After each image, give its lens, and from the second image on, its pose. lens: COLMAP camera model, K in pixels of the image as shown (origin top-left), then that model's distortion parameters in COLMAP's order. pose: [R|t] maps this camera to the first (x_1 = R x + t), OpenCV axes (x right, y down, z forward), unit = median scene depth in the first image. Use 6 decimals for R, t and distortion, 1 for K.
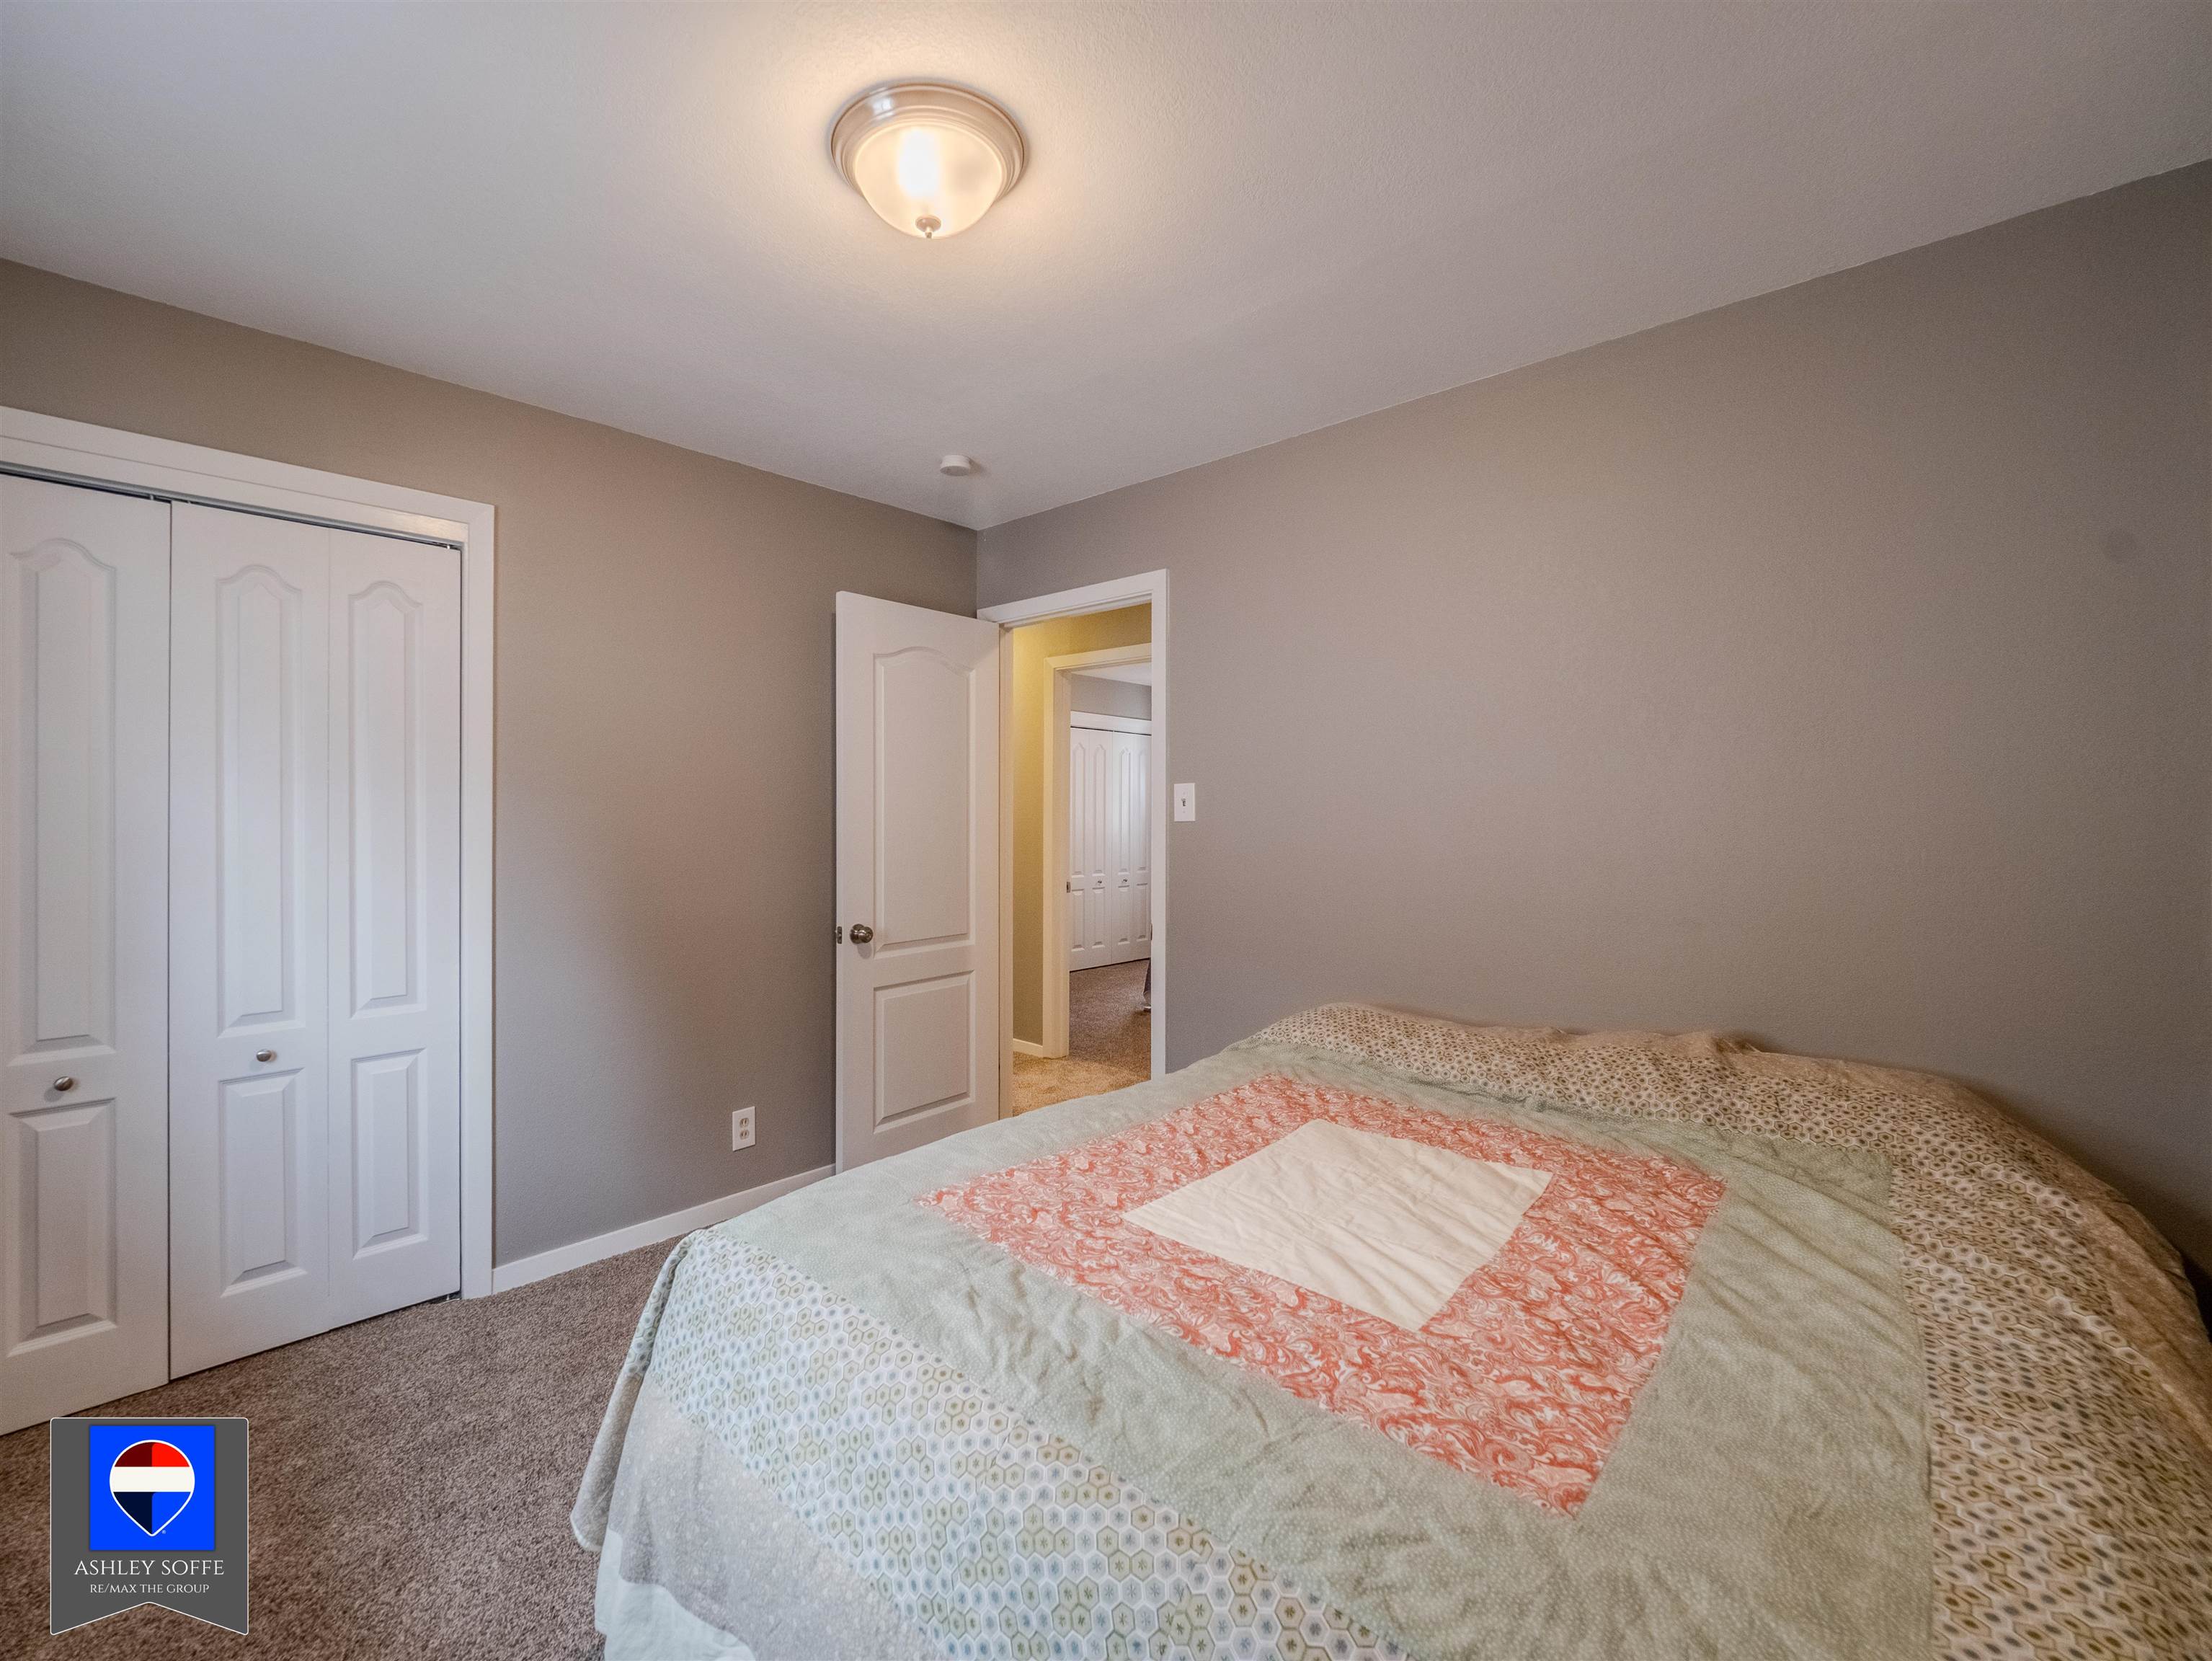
lens RADIAL K [[958.6, 0, 1099.4], [0, 958.6, 813.6], [0, 0, 1]] dist [-0.000023, -0.010012]
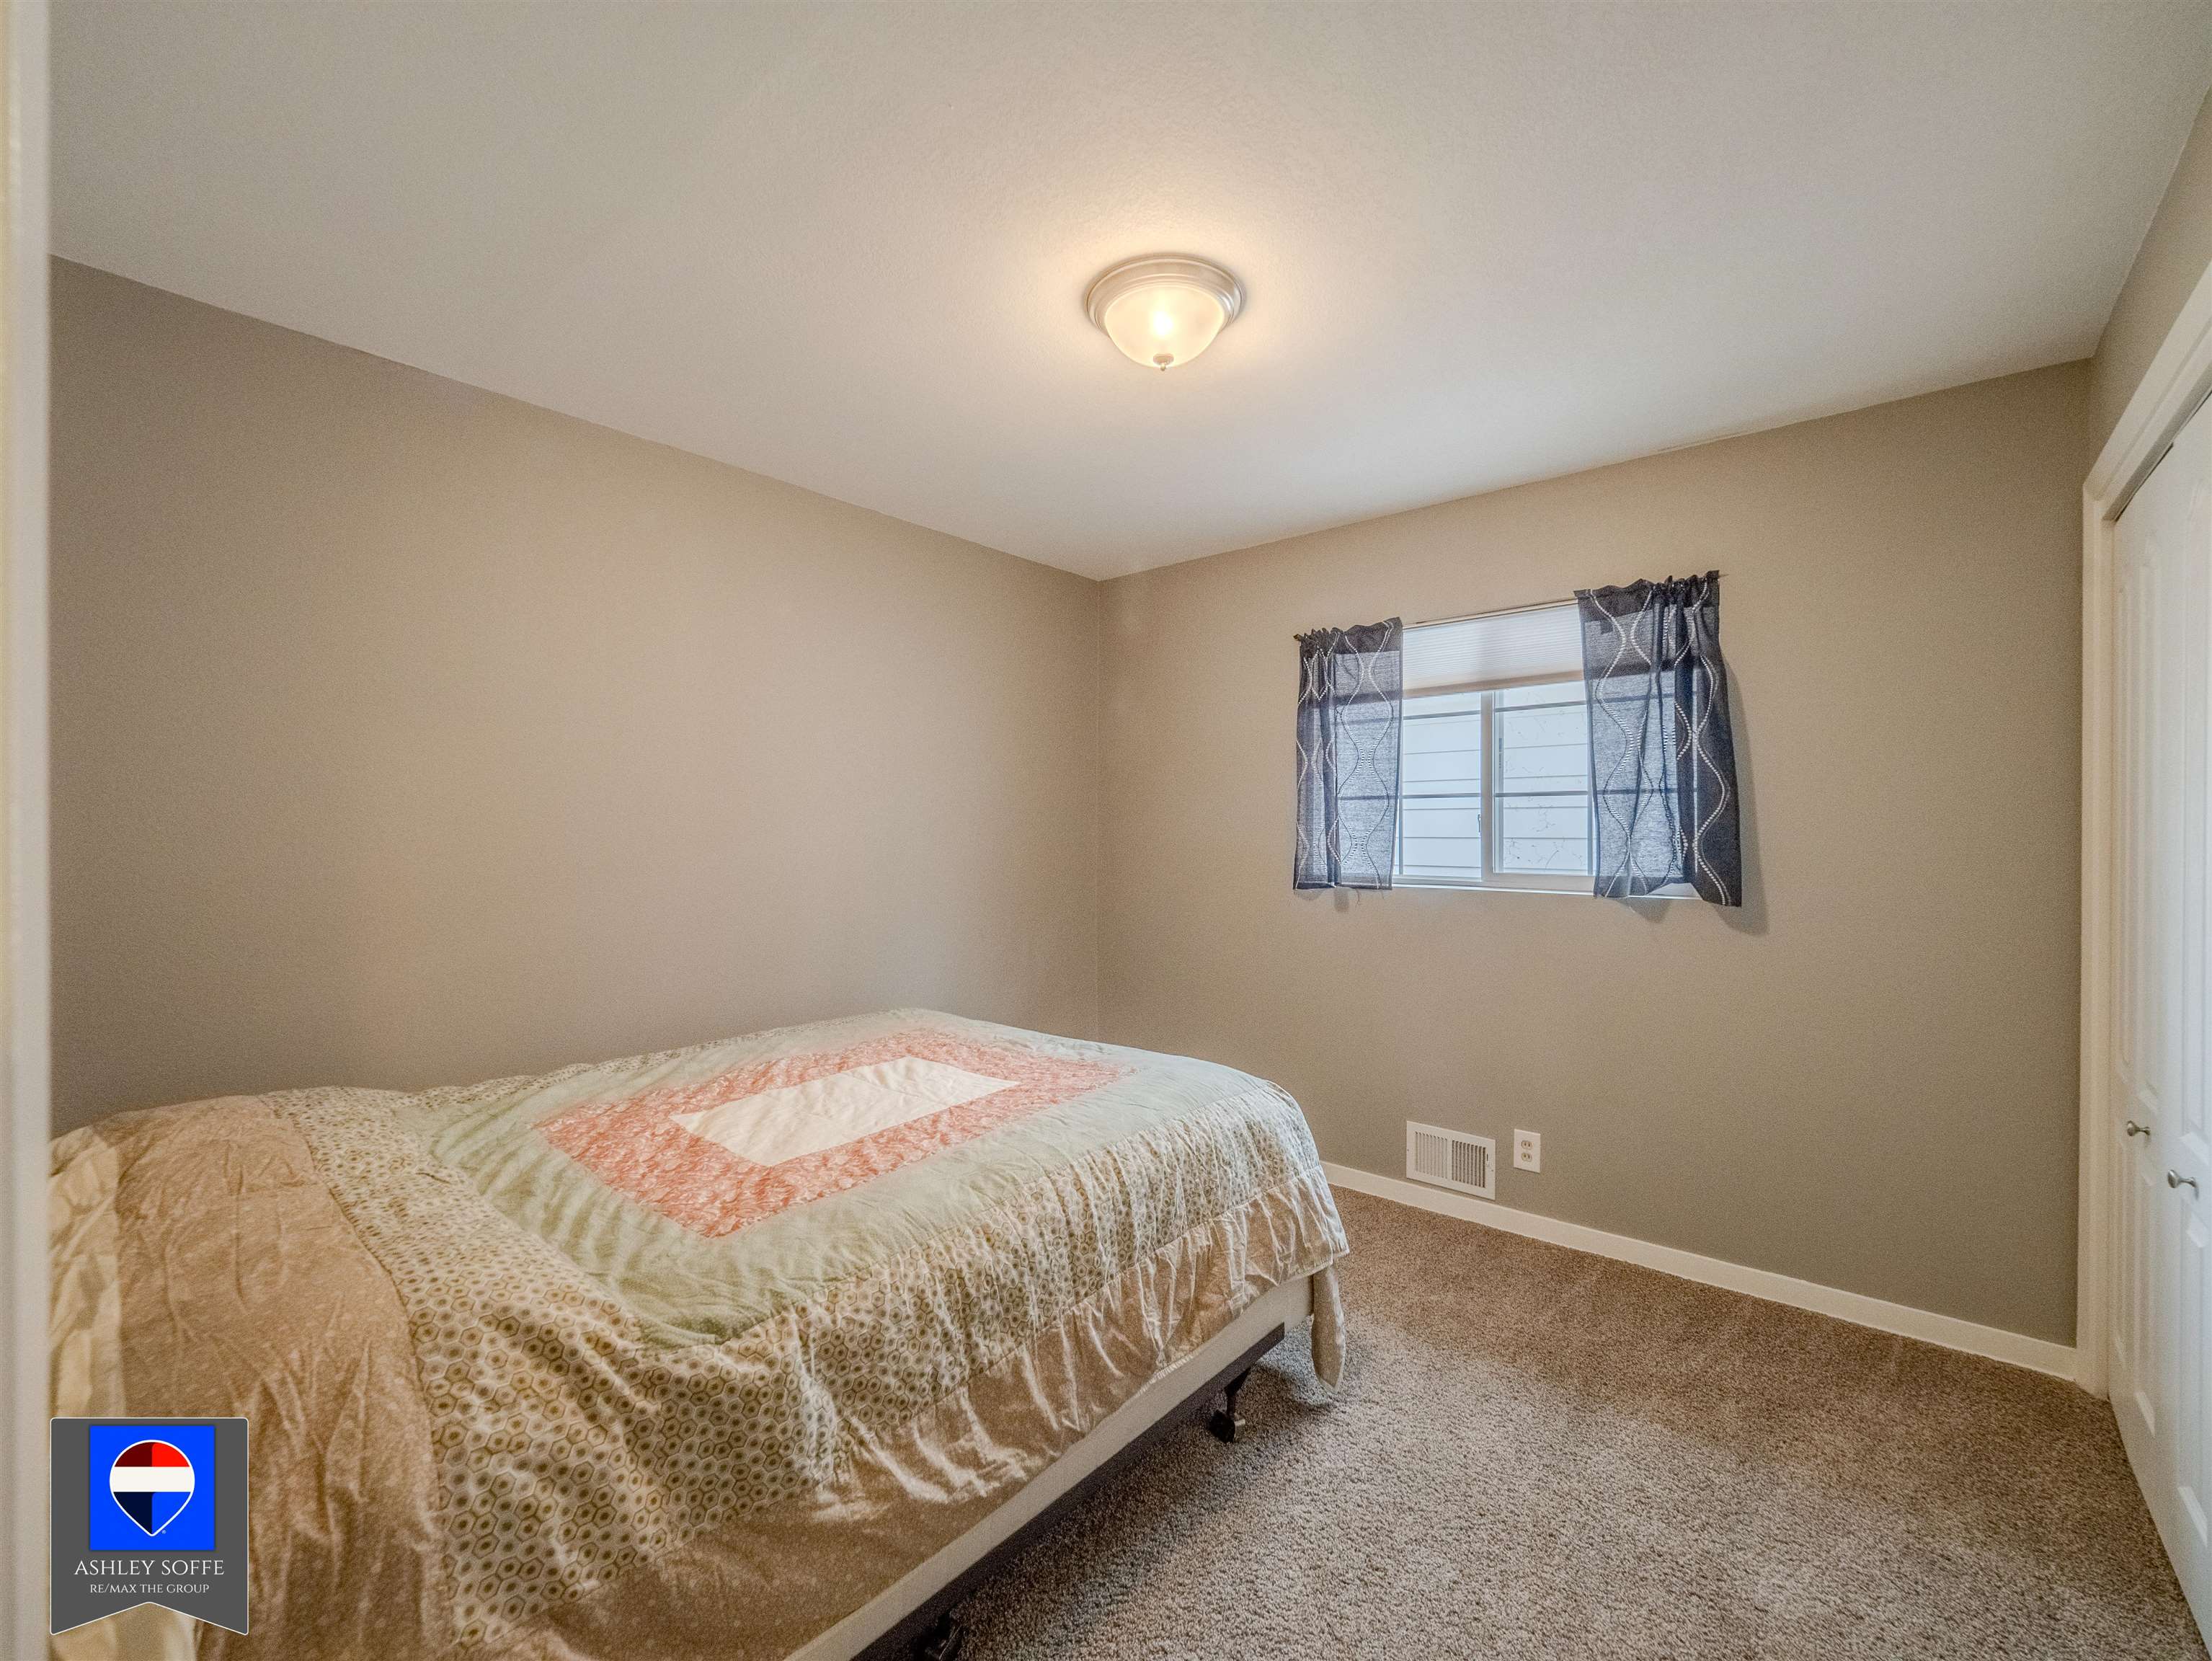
lens RADIAL K [[958.6, 0, 1099.4], [0, 958.6, 813.6], [0, 0, 1]] dist [-0.000023, -0.010012]
pose [[-0.999459, -0.003143, 0.032737, -0.139710], [-0.003384, 0.999968, -0.007309, -0.019858], [-0.032713, -0.007416, -0.999437, 2.254246]]
